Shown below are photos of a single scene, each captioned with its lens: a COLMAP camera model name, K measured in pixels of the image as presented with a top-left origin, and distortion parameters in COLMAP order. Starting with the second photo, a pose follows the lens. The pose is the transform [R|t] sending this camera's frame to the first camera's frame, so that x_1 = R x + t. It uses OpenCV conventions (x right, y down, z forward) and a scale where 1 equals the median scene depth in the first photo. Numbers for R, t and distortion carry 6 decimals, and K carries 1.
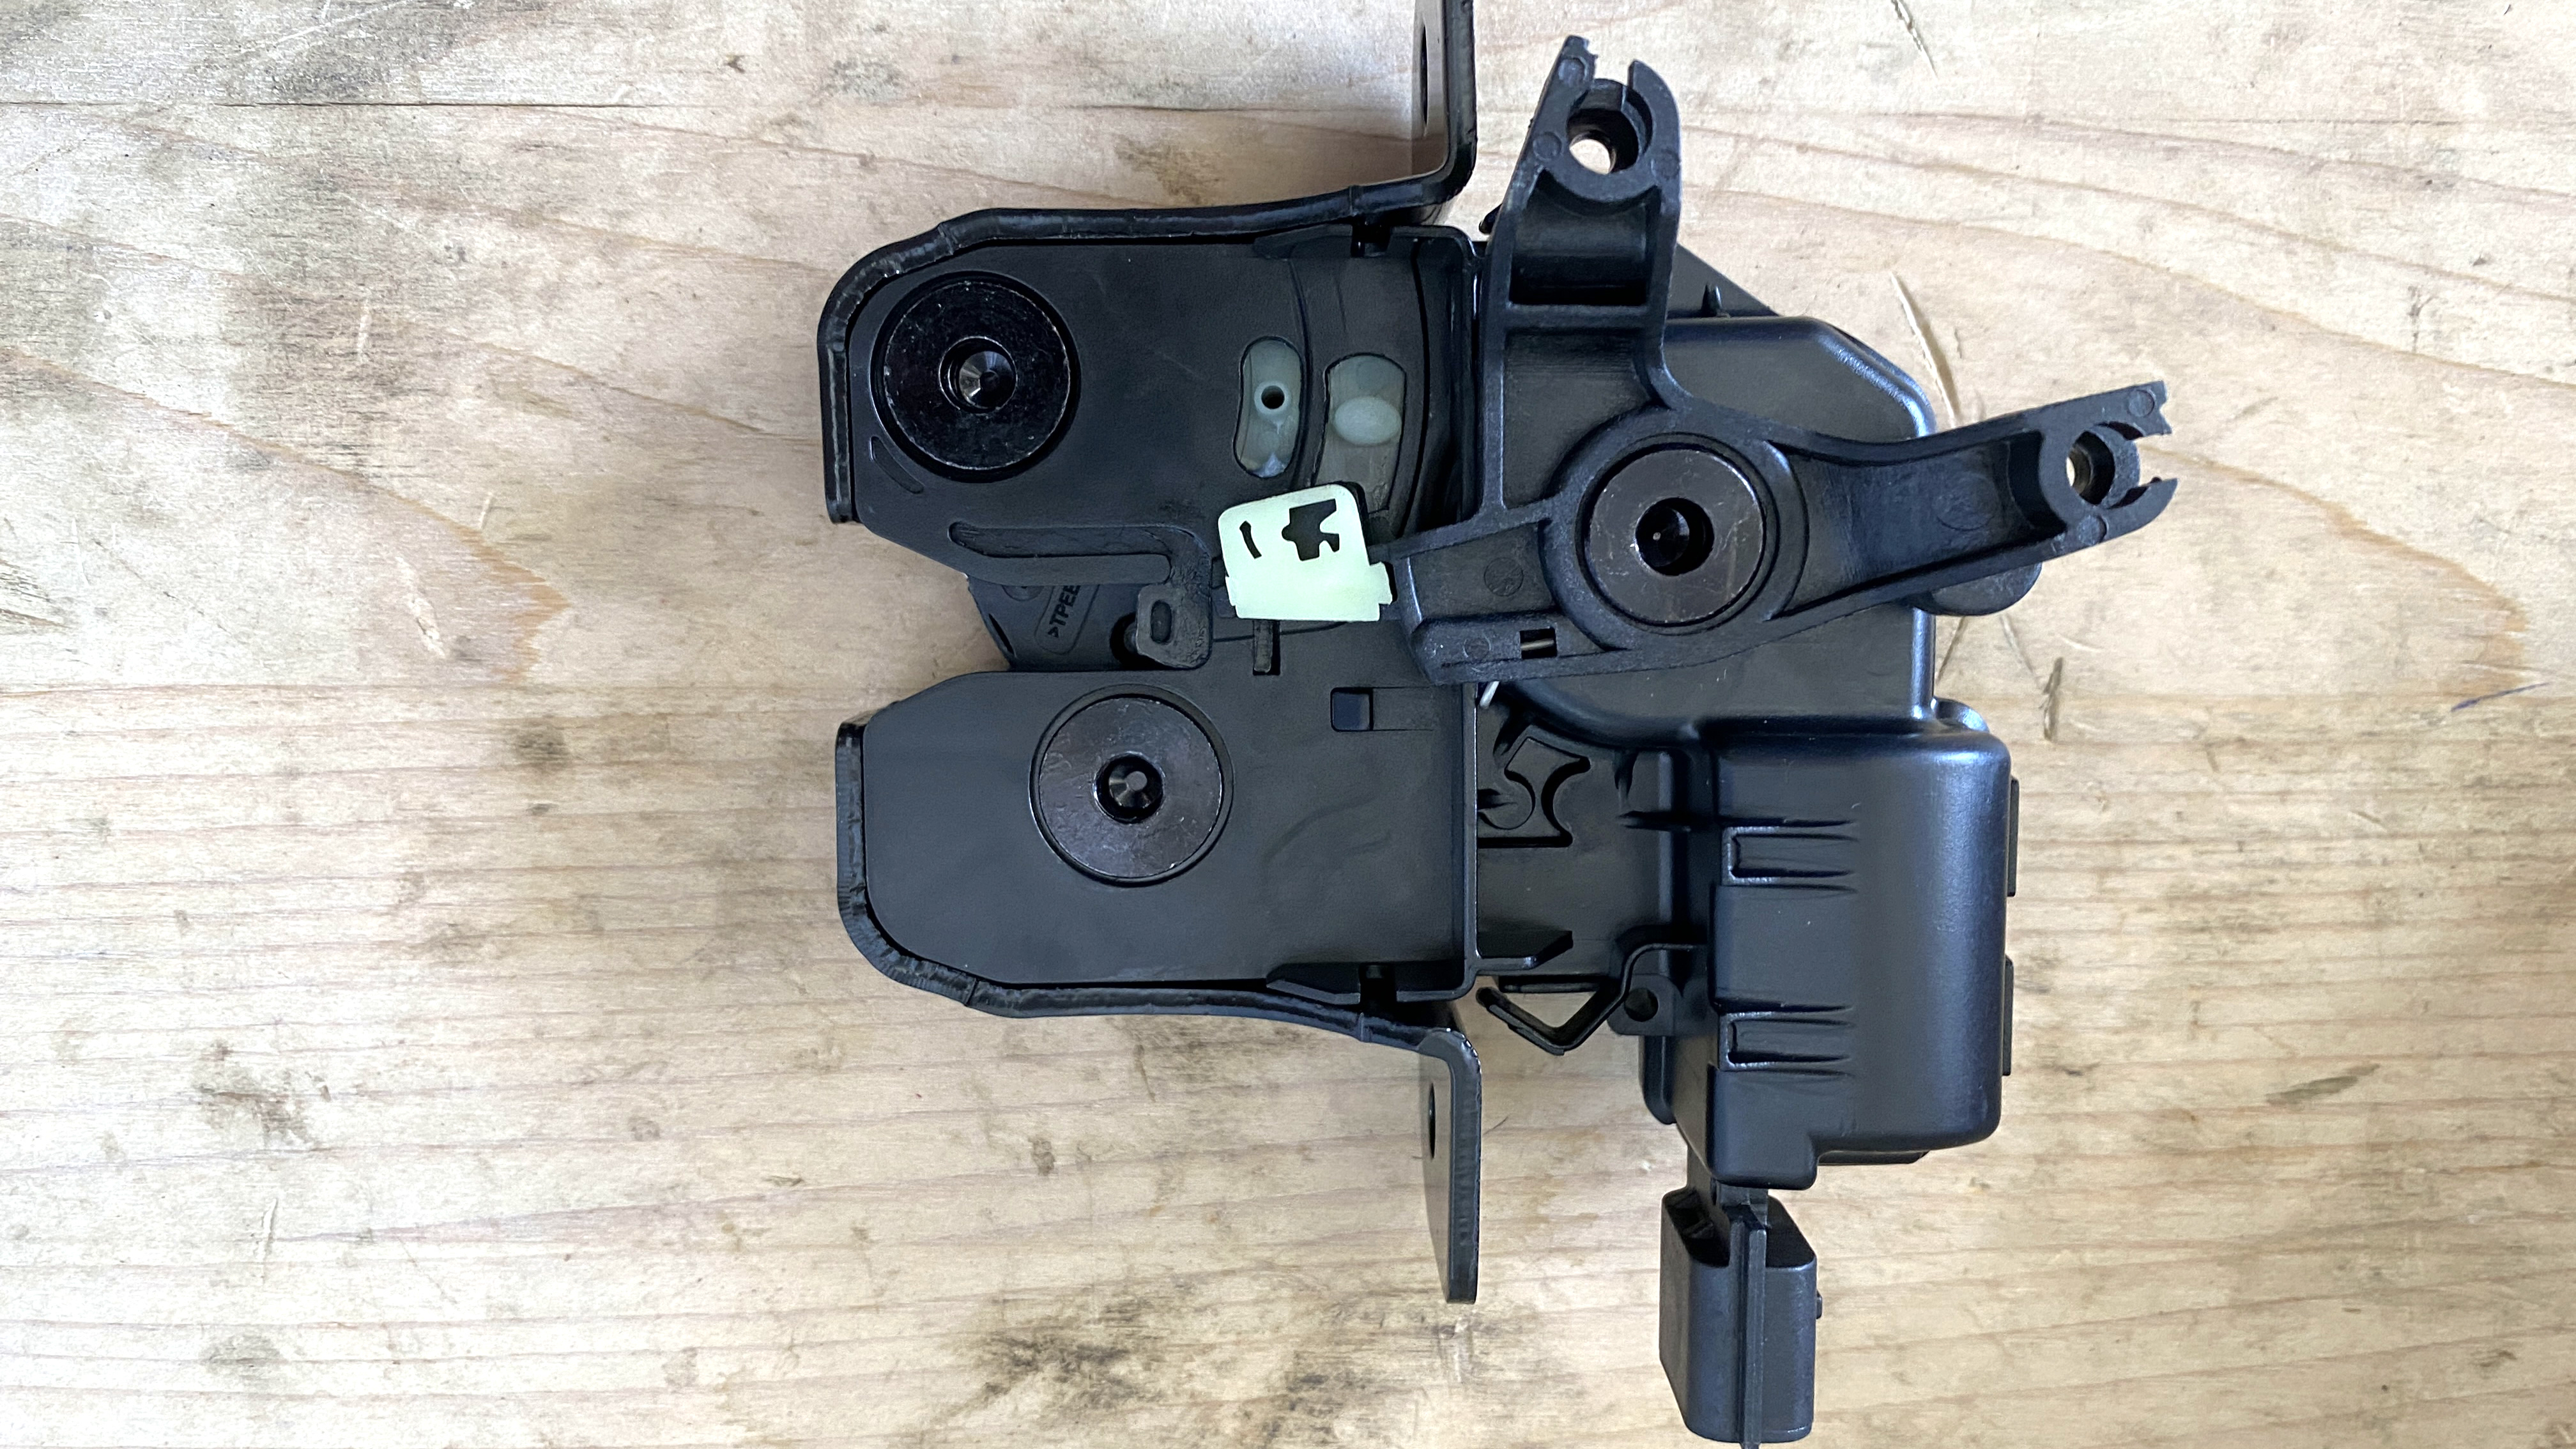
lens RADIAL K [[1992.9, 0, 1327.9], [0, 1992.9, 726.2], [0, 0, 1]] dist [0.000344, 0.009954]
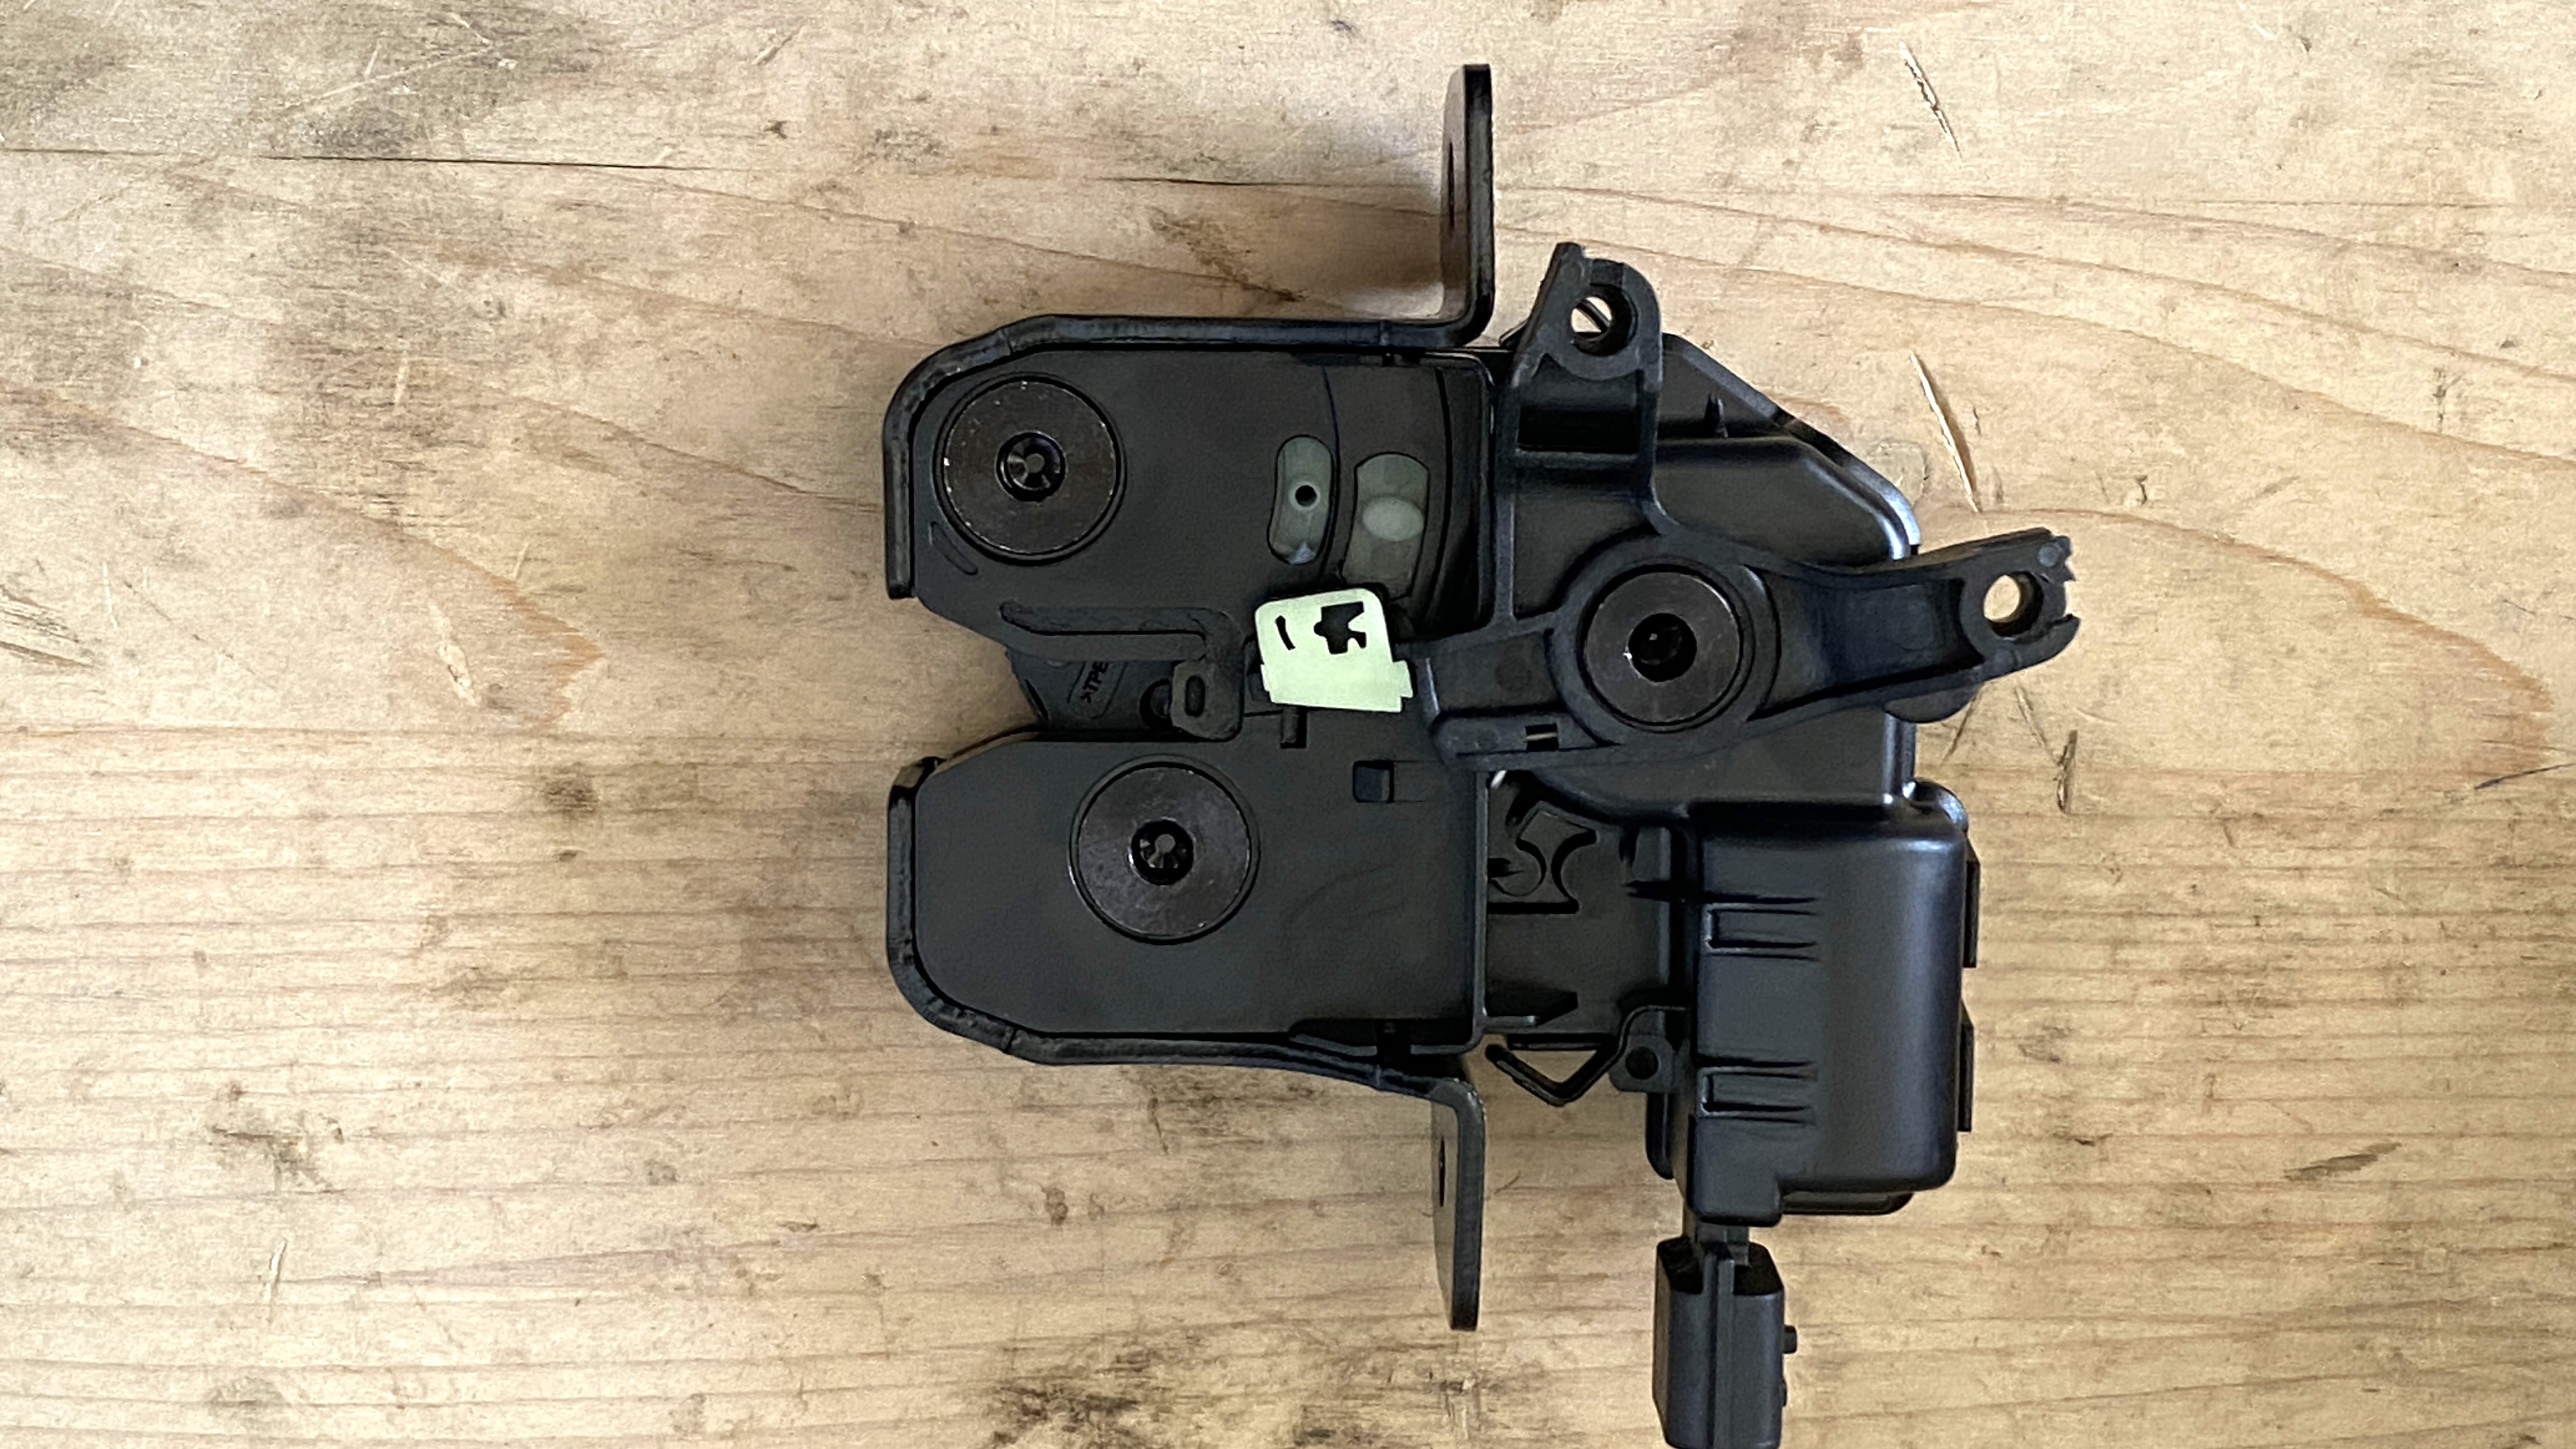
lens RADIAL K [[3810.4, 0, 1286.0], [0, 3810.4, 723.4], [0, 0, 1]] dist [0.163647, 0.000000]
pose [[0.999858, 0.016815, 0.000896, -0.033787], [-0.016836, 0.999229, 0.035464, -0.101669], [-0.000299, -0.035474, 0.999371, -0.952351]]
